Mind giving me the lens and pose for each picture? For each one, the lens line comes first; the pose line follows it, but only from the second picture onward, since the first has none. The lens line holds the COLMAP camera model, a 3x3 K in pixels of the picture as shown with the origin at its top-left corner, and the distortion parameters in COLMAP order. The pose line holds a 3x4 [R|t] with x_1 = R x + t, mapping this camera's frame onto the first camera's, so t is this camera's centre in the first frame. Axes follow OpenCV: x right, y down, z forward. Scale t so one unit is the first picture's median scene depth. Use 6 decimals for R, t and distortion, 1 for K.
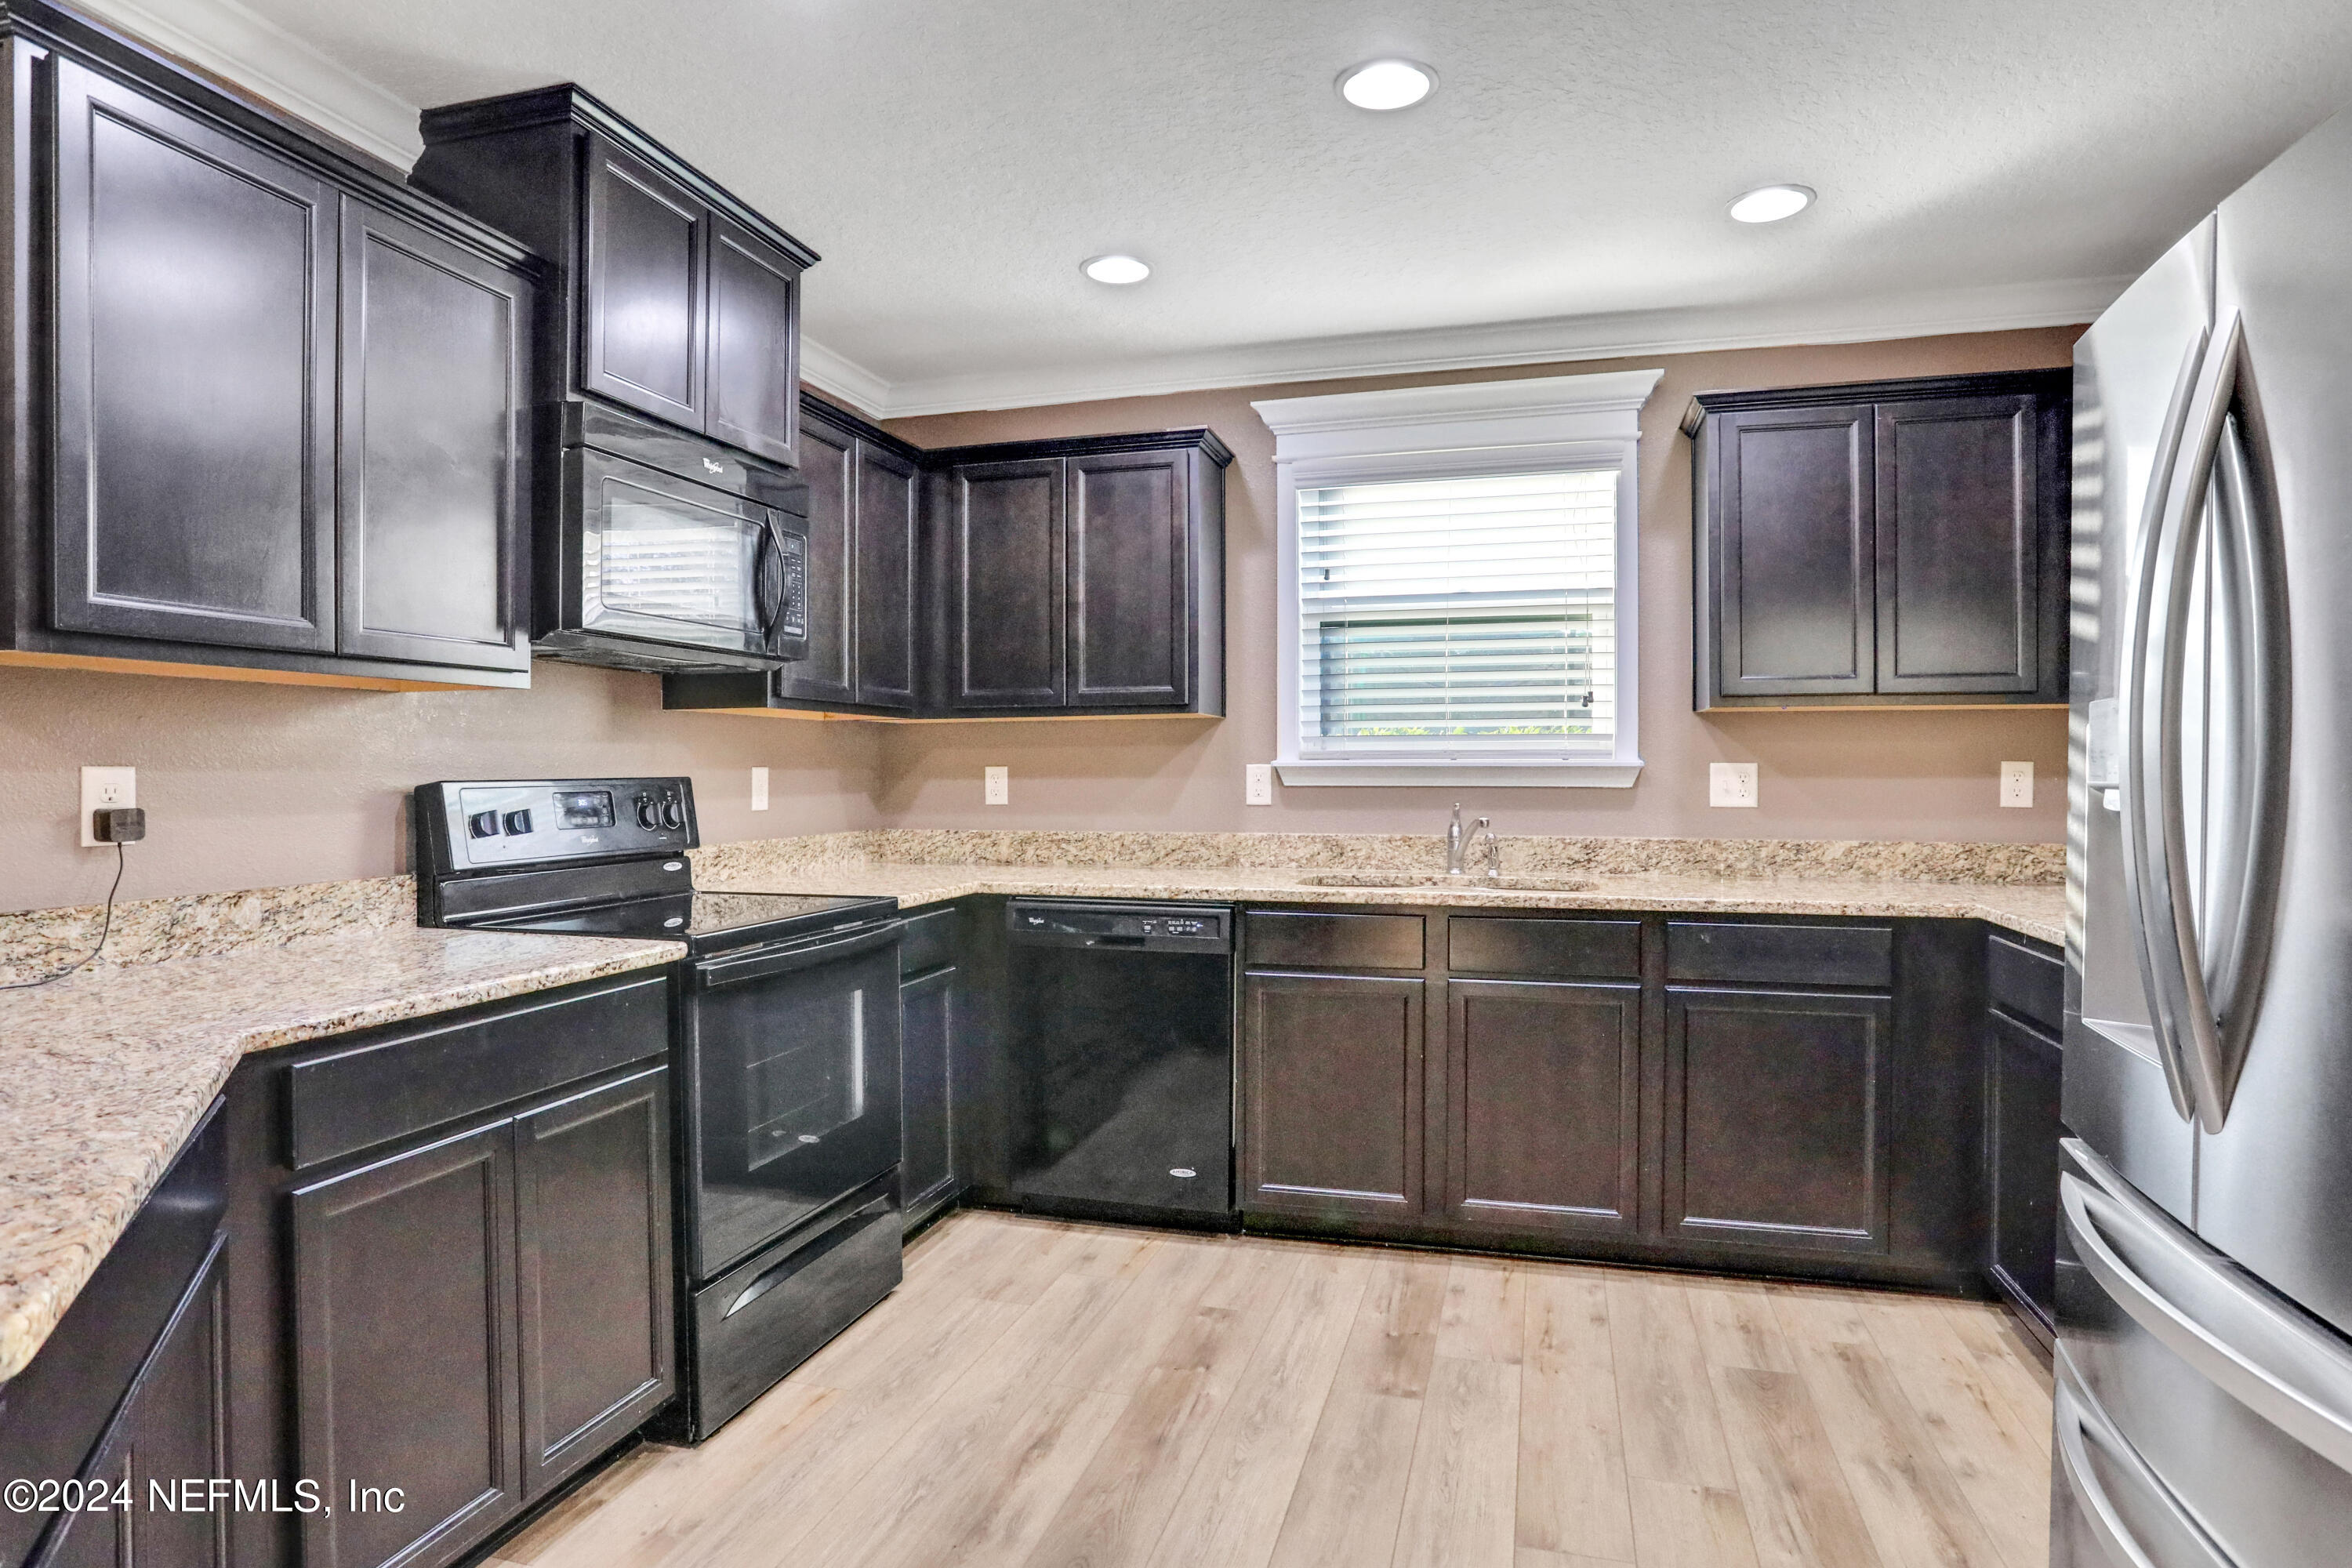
lens RADIAL K [[1308.6, 0, 1148.4], [0, 1308.6, 776.4], [0, 0, 1]] dist [-0.093174, 0.057669]
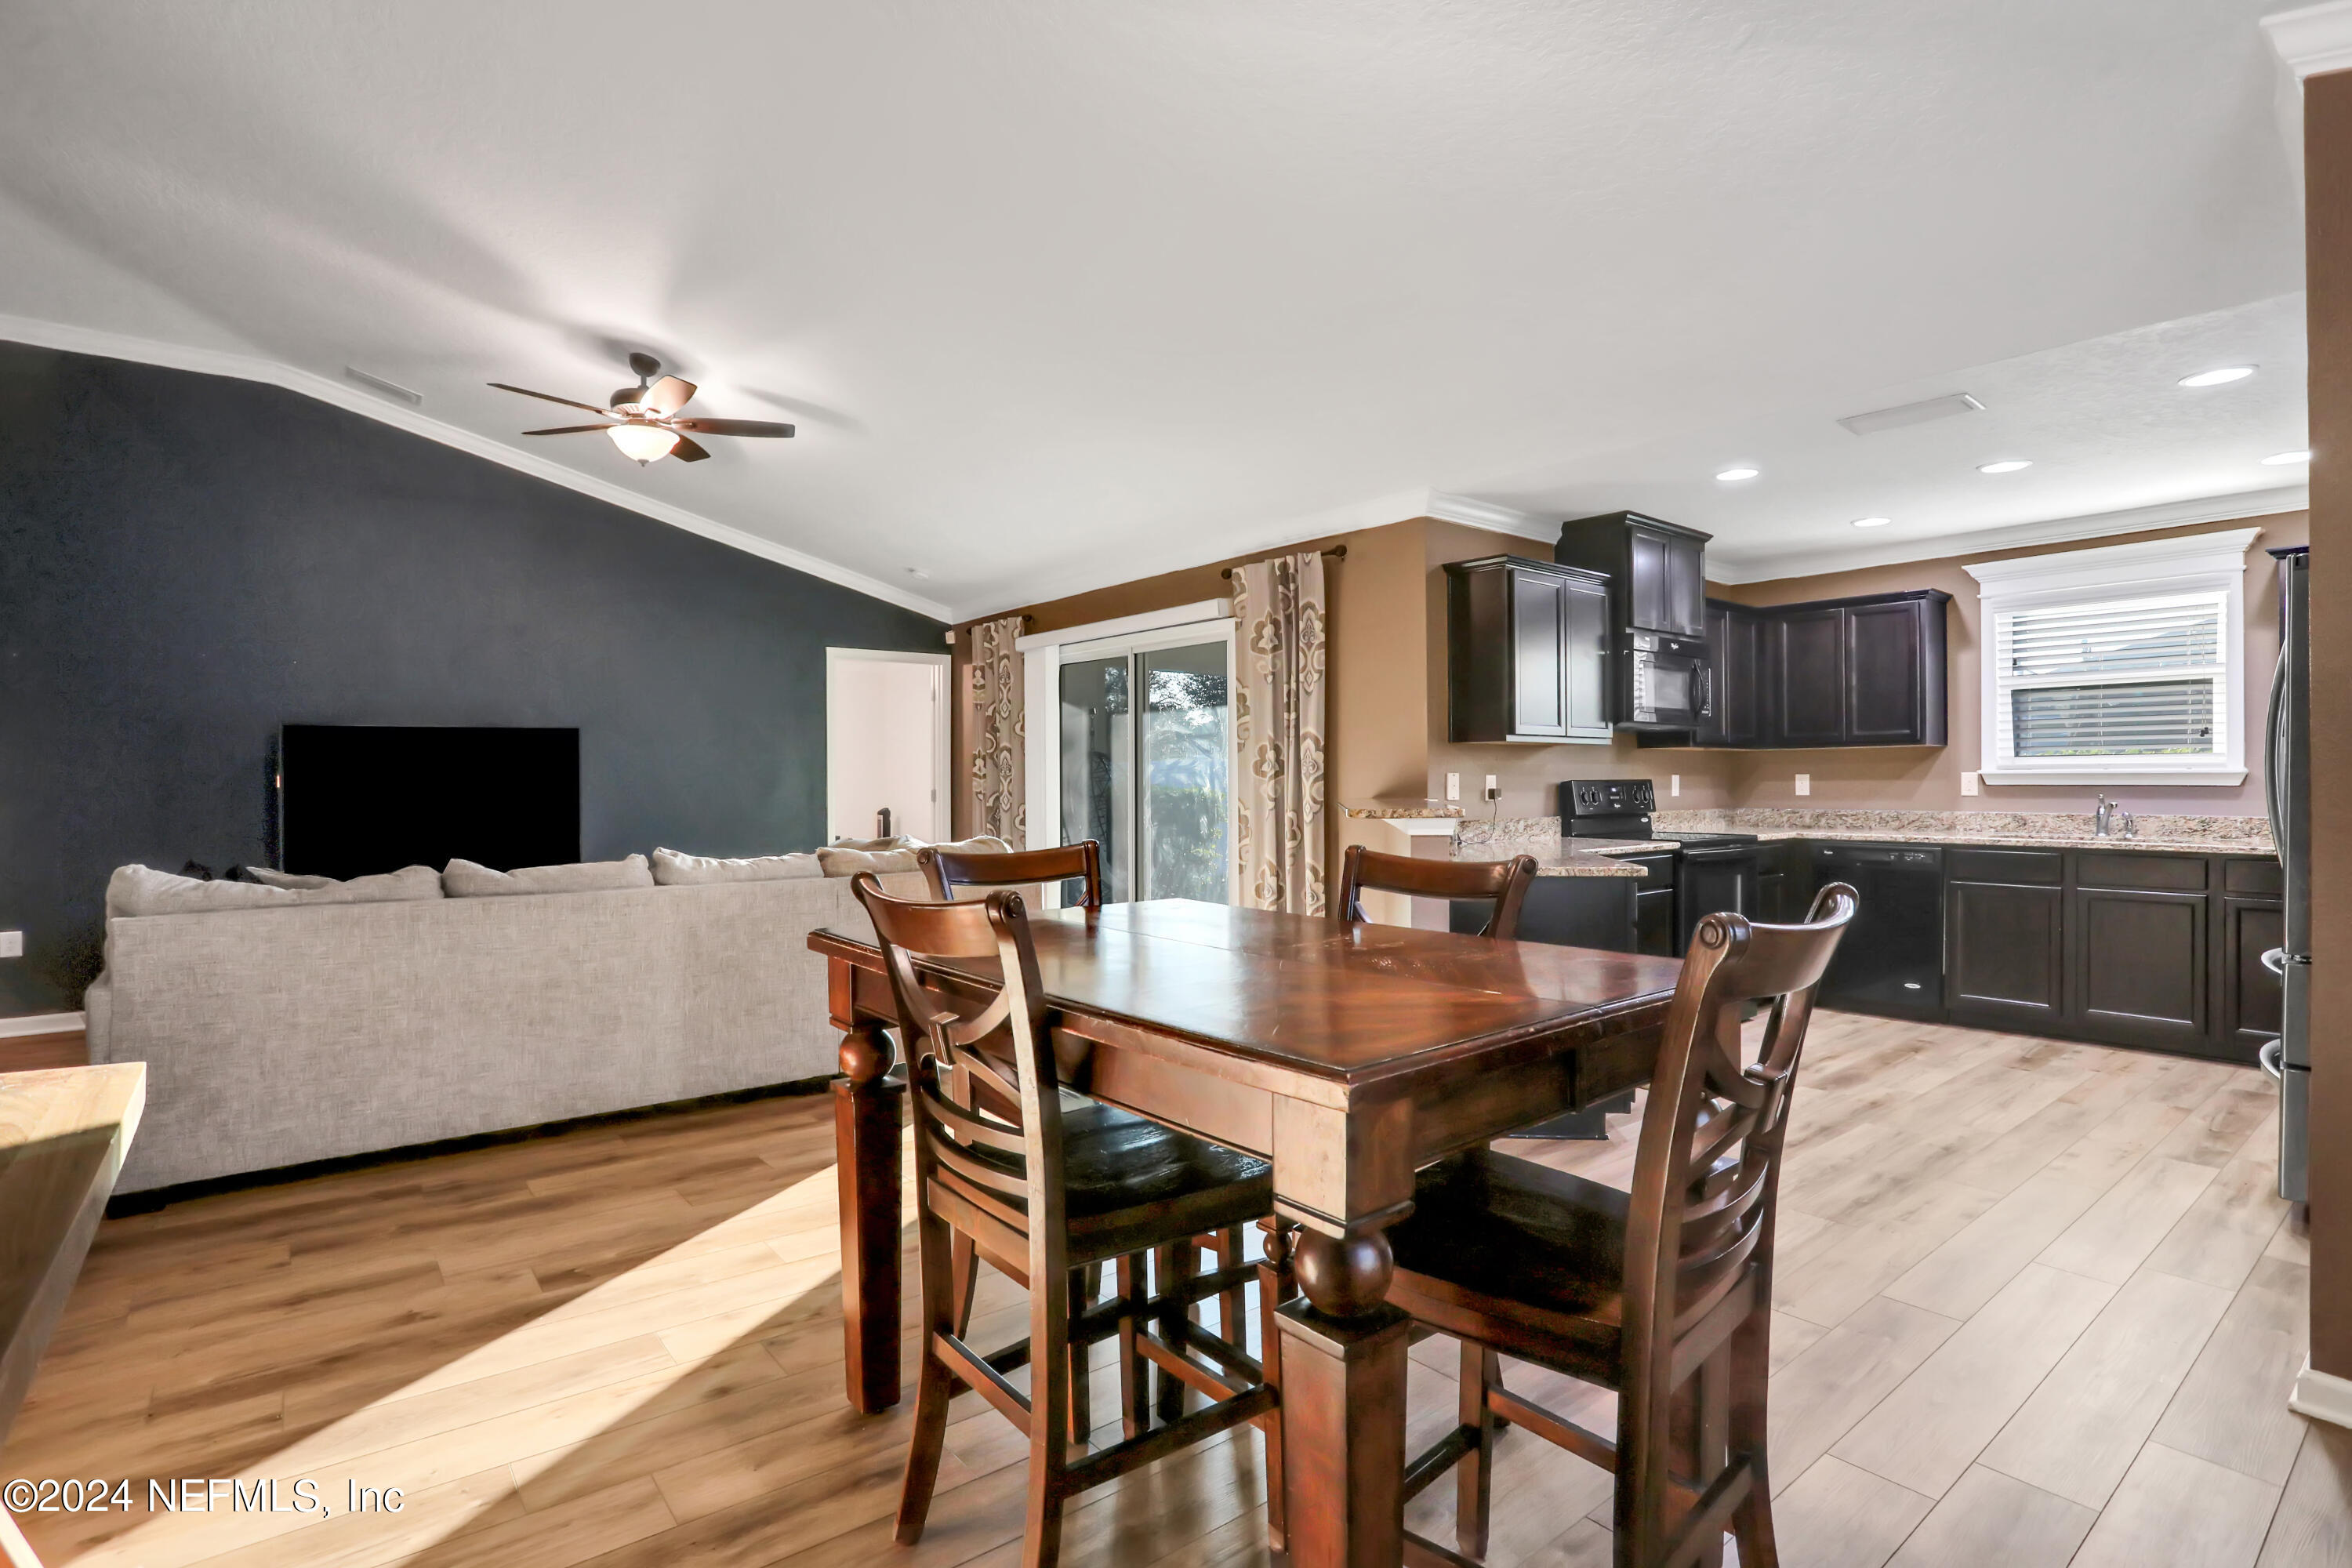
lens RADIAL K [[1138.2, 0, 1162.9], [0, 1138.2, 773.6], [0, 0, 1]] dist [-0.079405, 0.035456]
pose [[0.818090, -0.003584, -0.575079, 0.057314], [-0.002344, 0.999951, -0.009566, 0.010241], [0.575085, 0.009174, 0.818042, -0.963548]]
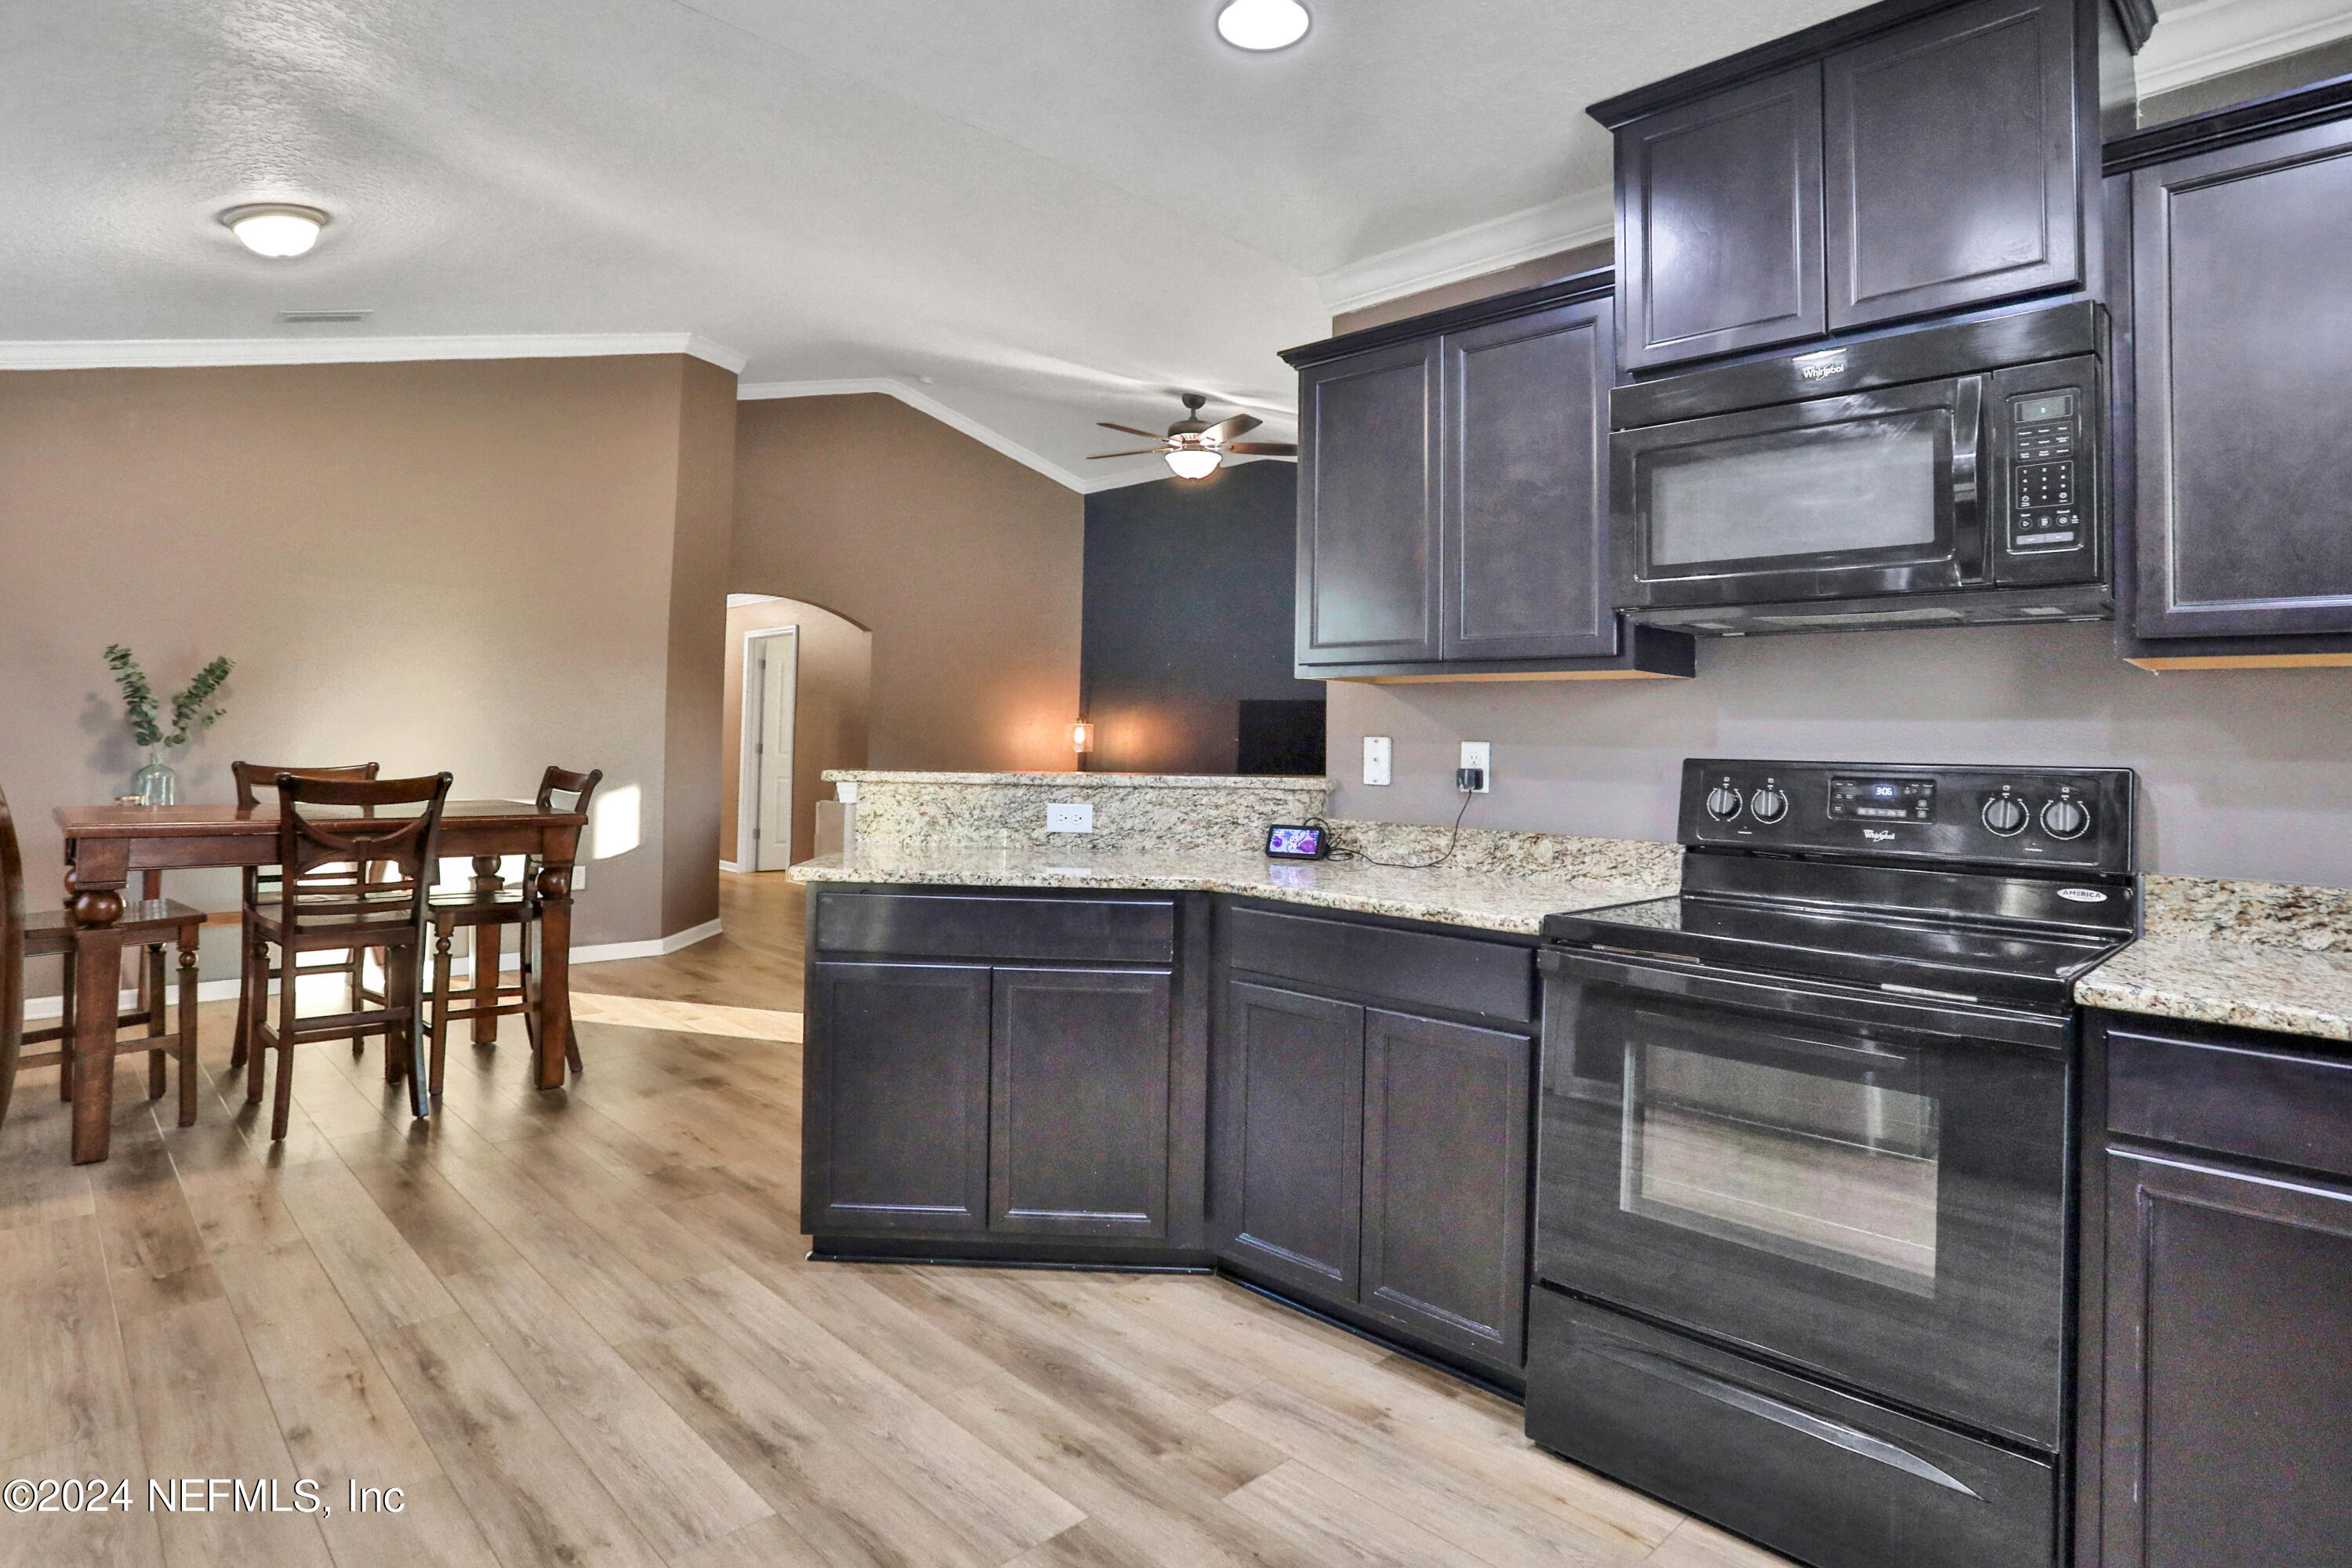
lens RADIAL K [[1212.6, 0, 1092.8], [0, 1212.6, 745.5], [0, 0, 1]] dist [-0.000451, 0.000352]
pose [[-0.506764, -0.002532, -0.862081, 0.400919], [-0.021433, 0.999724, 0.009662, -0.004132], [0.861818, 0.023373, -0.506678, 0.765842]]
